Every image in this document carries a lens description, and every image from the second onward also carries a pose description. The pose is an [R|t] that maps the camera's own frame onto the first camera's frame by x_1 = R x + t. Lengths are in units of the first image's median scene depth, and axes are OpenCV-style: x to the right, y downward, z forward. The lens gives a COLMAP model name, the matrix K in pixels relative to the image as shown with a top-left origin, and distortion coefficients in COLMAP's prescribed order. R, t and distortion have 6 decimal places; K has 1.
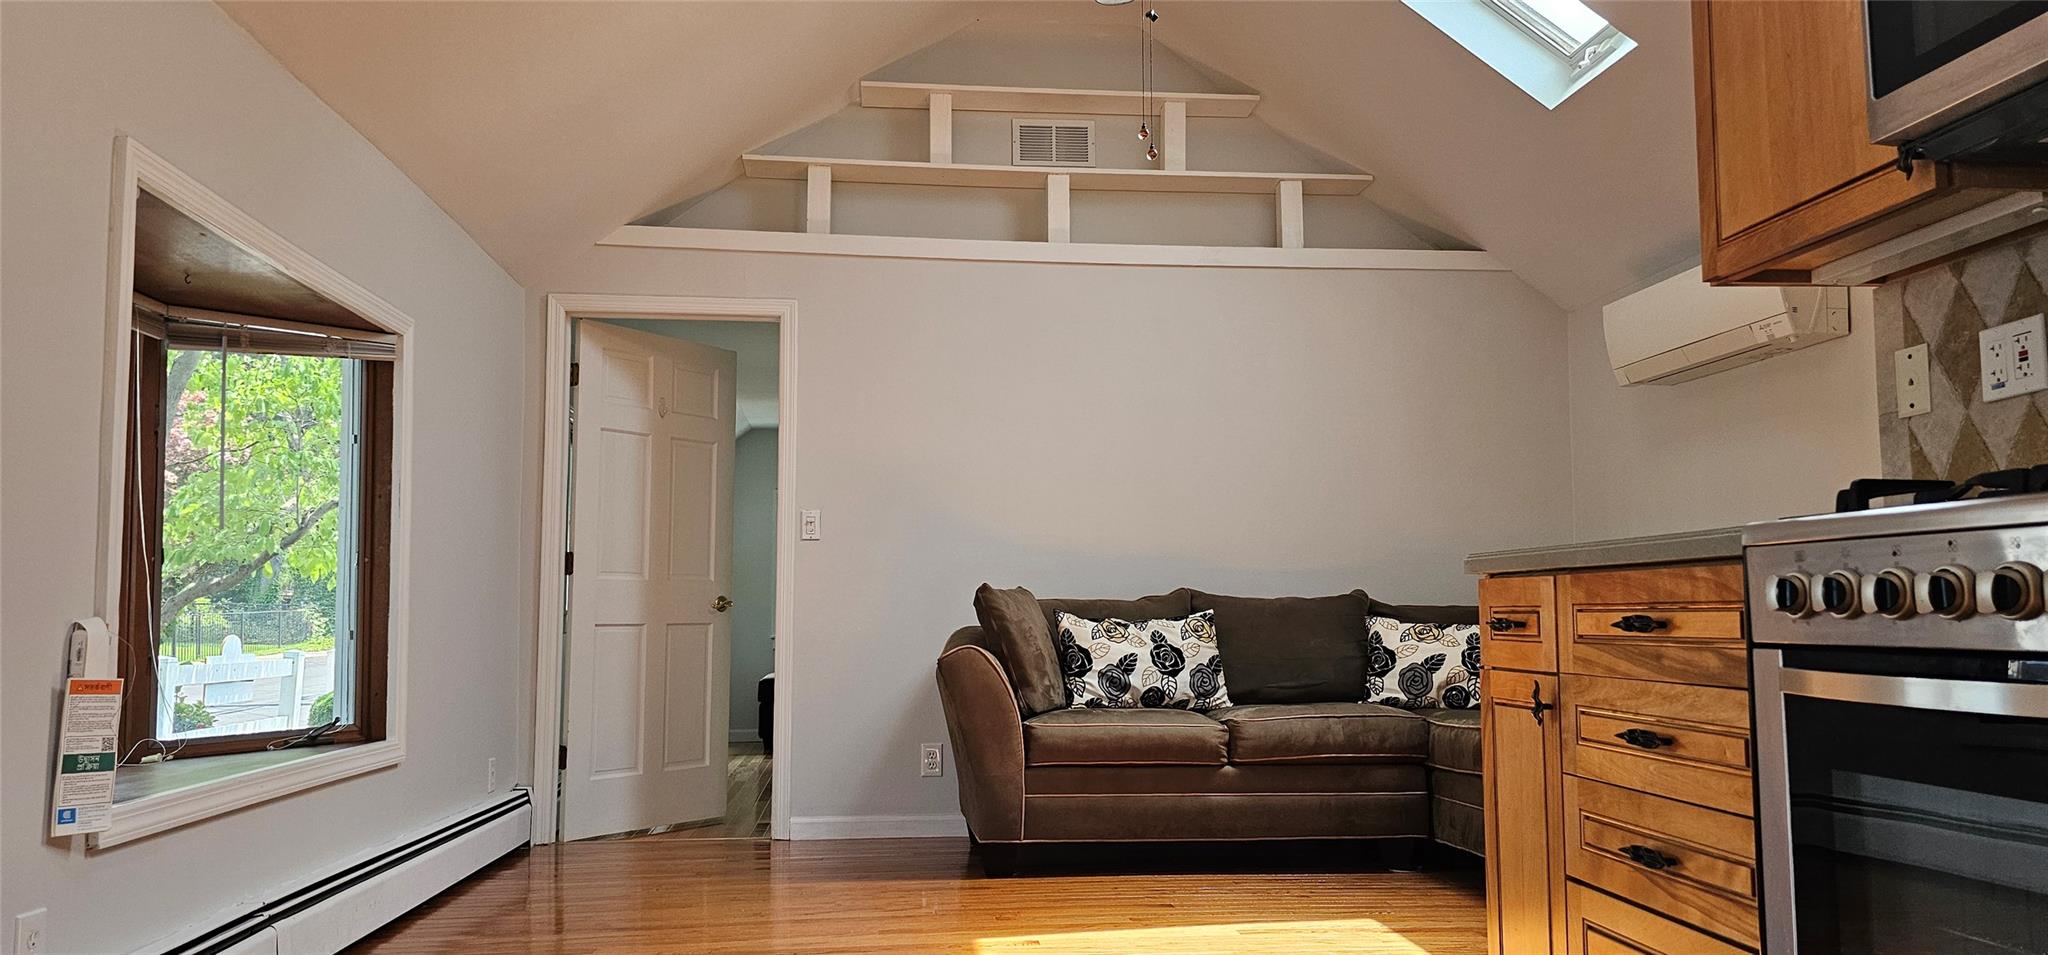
lens RADIAL K [[1355.8, 0, 1023.9], [0, 1355.8, 486.4], [0, 0, 1]] dist [0.027491, -0.002890]
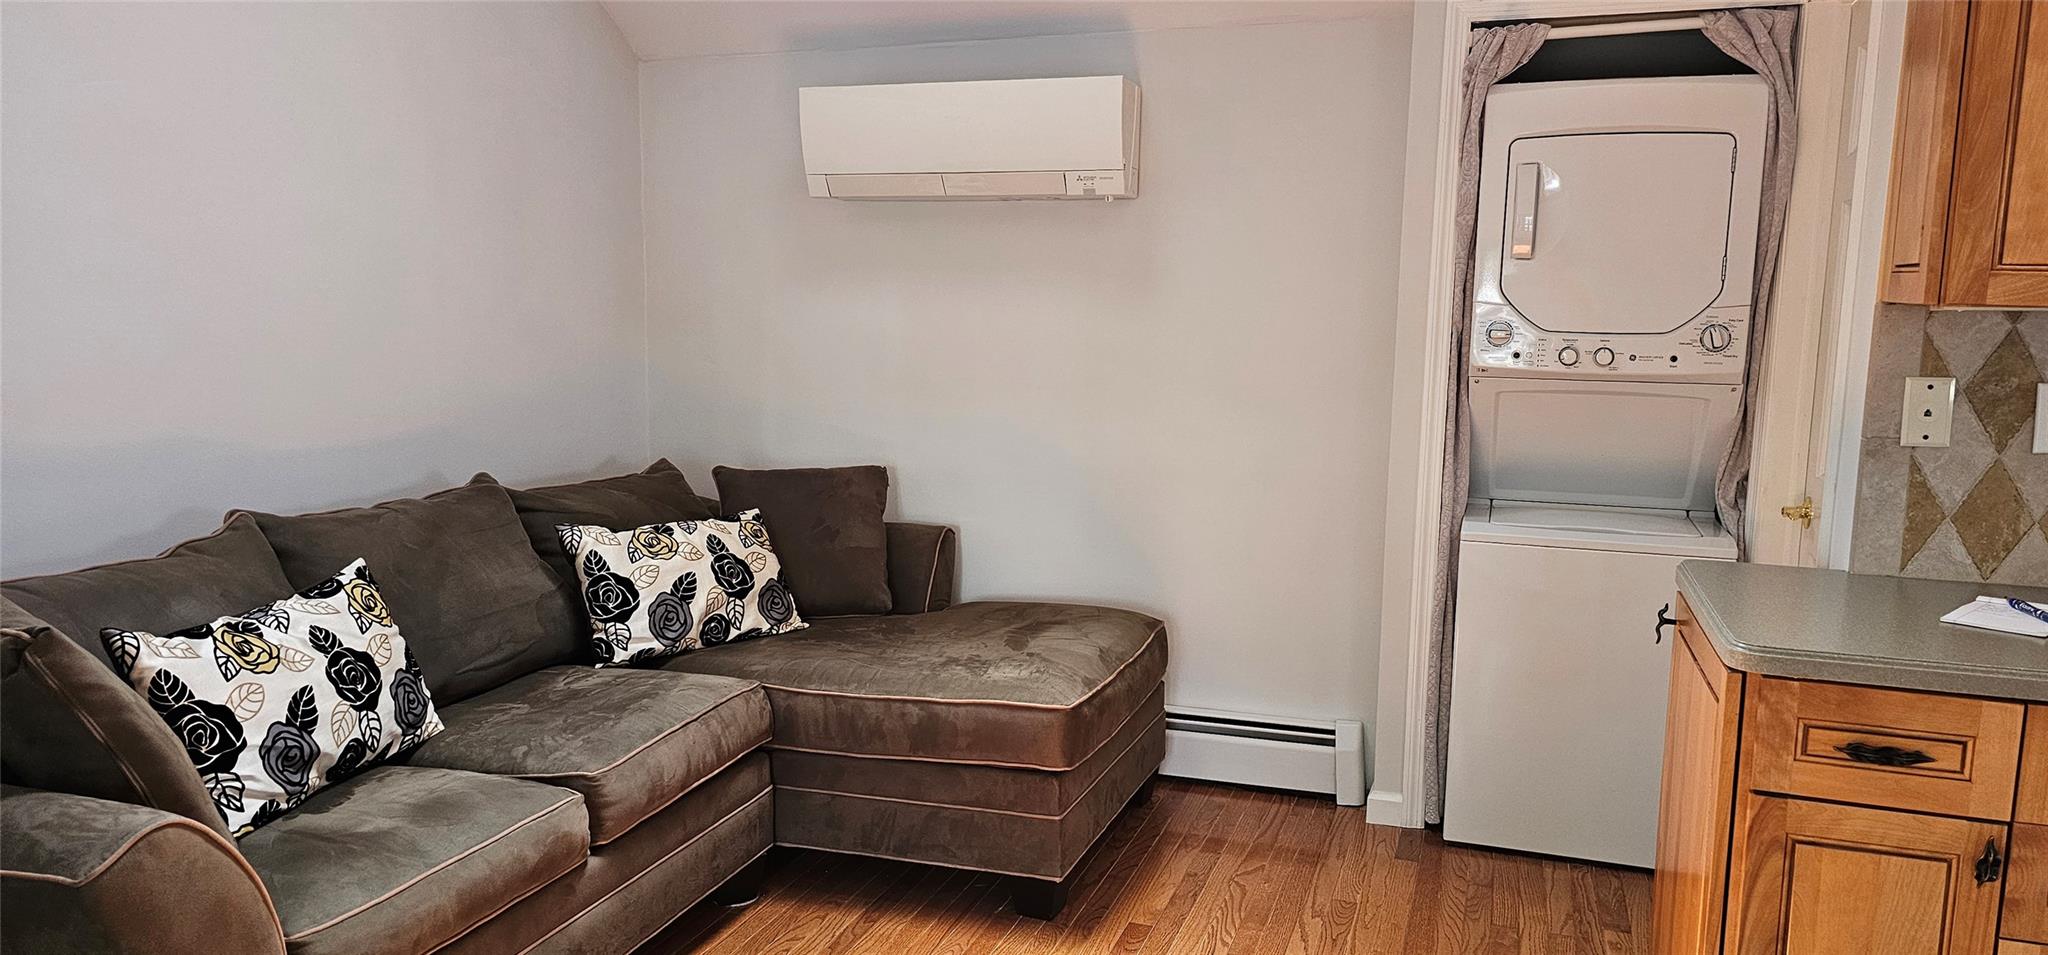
lens RADIAL K [[1355.8, 0, 1029.3], [0, 1355.8, 476.2], [0, 0, 1]] dist [0.027491, -0.002890]
pose [[0.410061, -0.115344, 0.904735, -0.276125], [-0.102105, 0.979930, 0.171209, -0.070750], [-0.906325, -0.162584, 0.390054, 0.625990]]
